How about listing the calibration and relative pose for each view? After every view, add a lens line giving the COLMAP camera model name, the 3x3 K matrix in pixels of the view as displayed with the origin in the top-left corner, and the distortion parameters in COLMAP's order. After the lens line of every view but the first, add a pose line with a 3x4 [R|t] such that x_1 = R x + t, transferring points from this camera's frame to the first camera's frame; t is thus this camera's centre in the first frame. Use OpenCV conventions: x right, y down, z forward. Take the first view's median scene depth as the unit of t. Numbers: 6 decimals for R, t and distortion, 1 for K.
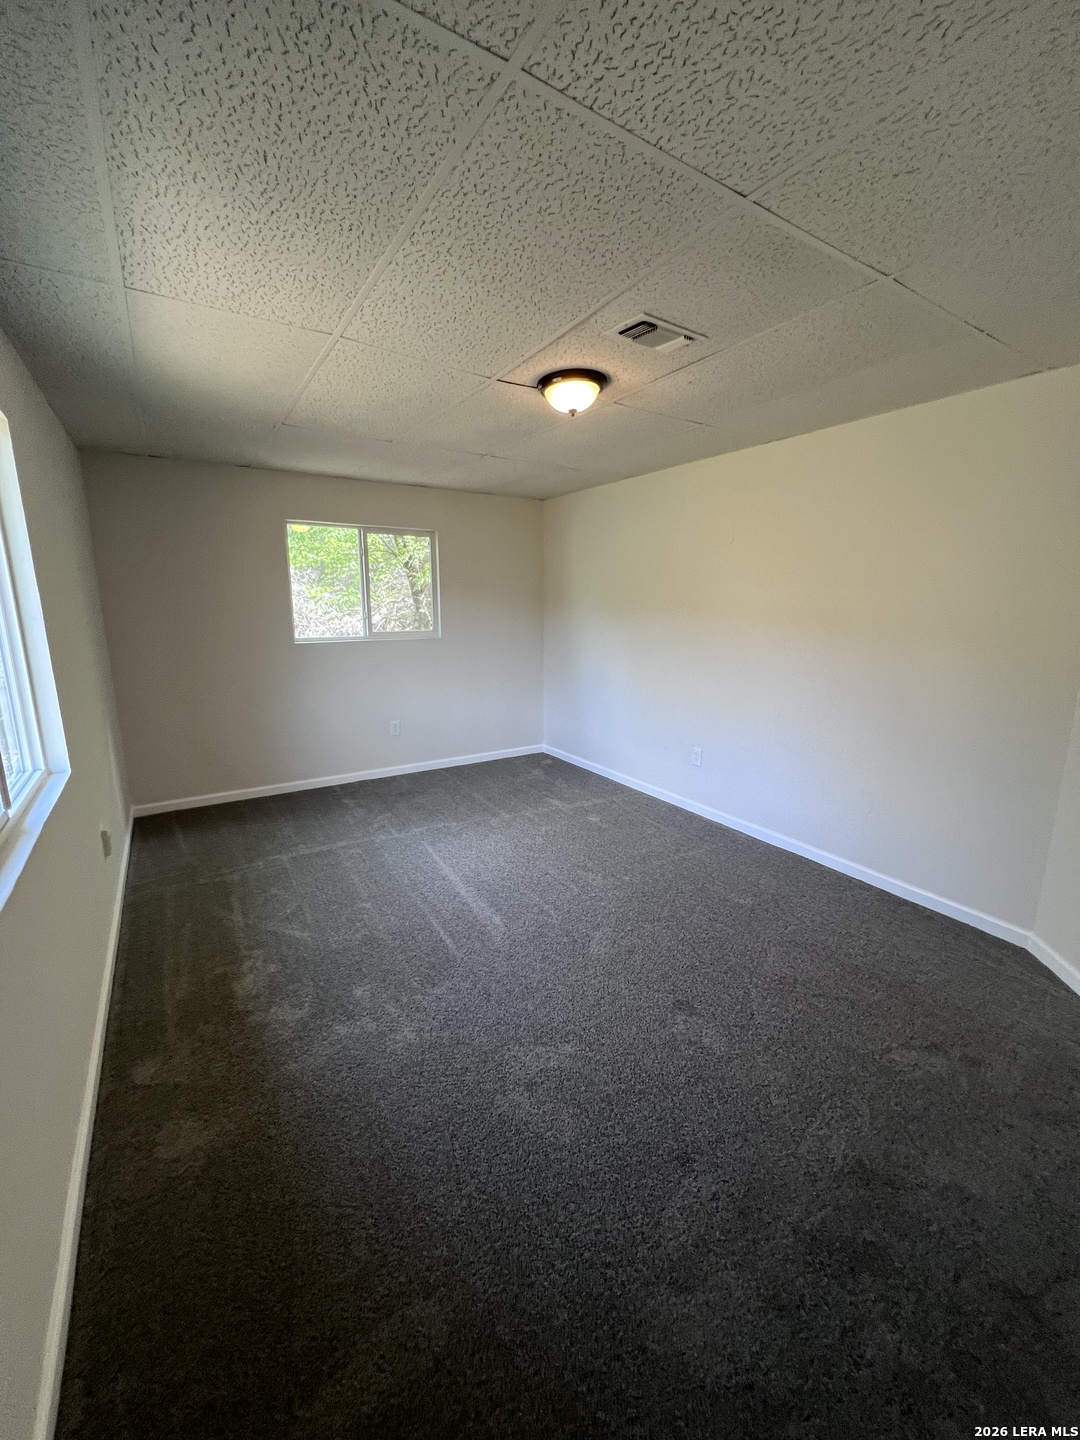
lens RADIAL K [[578.0, 0, 546.3], [0, 578.0, 708.7], [0, 0, 1]] dist [0.004529, -0.000188]
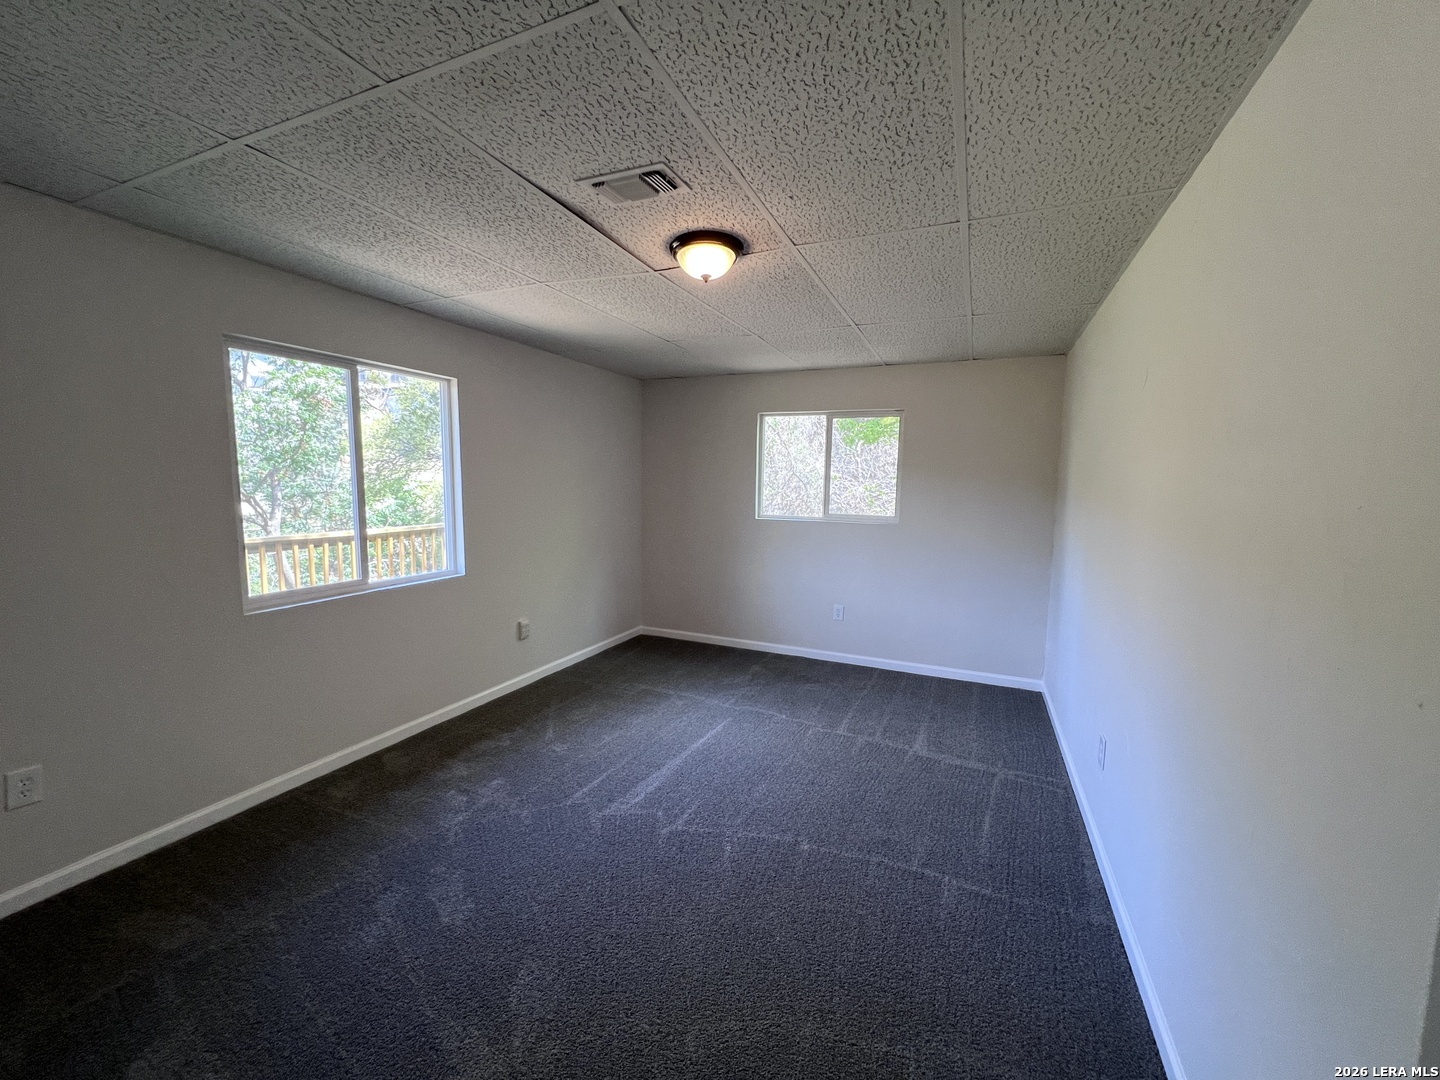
lens RADIAL K [[578.0, 0, 718.0], [0, 578.0, 546.7], [0, 0, 1]] dist [0.004529, -0.000188]
pose [[0.556122, 0.103023, -0.824690, 0.504660], [-0.169094, 0.985558, 0.009092, -0.062245], [0.813717, 0.134394, 0.565511, 0.324284]]
